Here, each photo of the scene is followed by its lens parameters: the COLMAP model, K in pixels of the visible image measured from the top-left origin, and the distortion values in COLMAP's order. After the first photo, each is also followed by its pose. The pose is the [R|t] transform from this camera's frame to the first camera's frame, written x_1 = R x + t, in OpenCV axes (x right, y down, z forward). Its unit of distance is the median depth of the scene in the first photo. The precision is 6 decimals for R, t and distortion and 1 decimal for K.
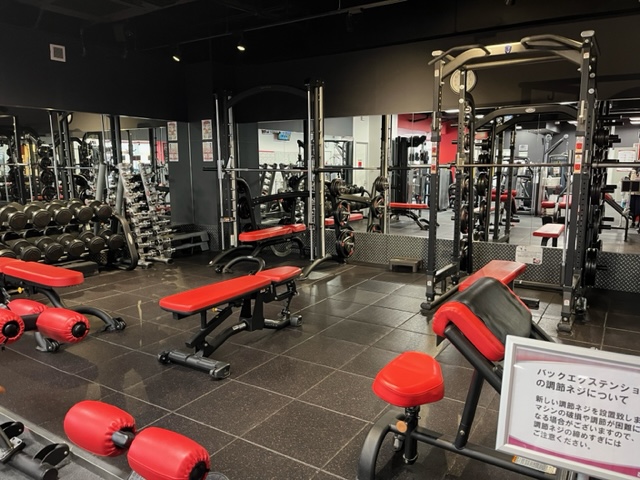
lens RADIAL K [[478.1, 0, 320.0], [0, 478.1, 240.0], [0, 0, 1]] dist [0.054803, -0.087892]
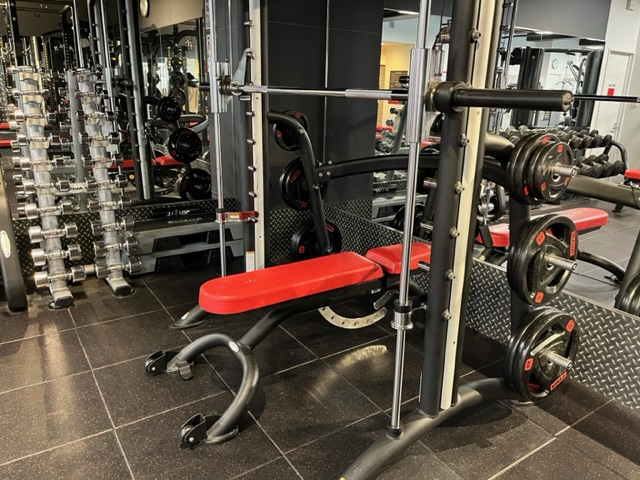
lens RADIAL K [[478.1, 0, 320.0], [0, 478.1, 240.0], [0, 0, 1]] dist [0.054803, -0.087892]
pose [[0.911140, 0.147341, -0.384857, 0.039817], [-0.091446, 0.982904, 0.159803, -0.117424], [0.401823, -0.110409, 0.909037, 0.816369]]
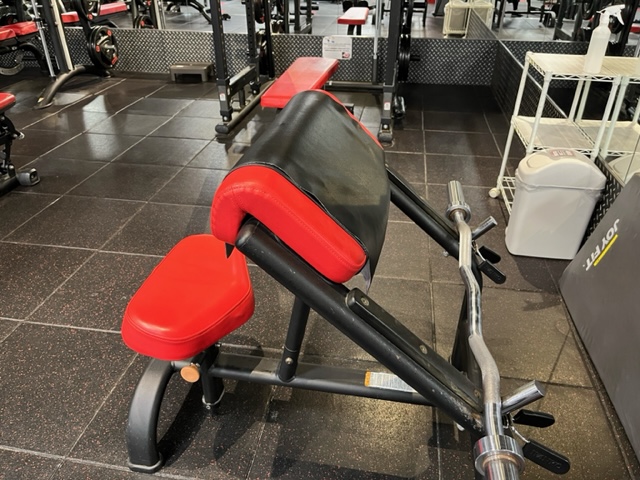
lens RADIAL K [[478.1, 0, 320.0], [0, 478.1, 240.0], [0, 0, 1]] dist [0.054803, -0.087892]
pose [[0.918301, -0.200892, 0.341125, 0.057968], [0.054788, 0.917879, 0.393061, 0.007511], [-0.392074, -0.342258, 0.853895, 0.194178]]
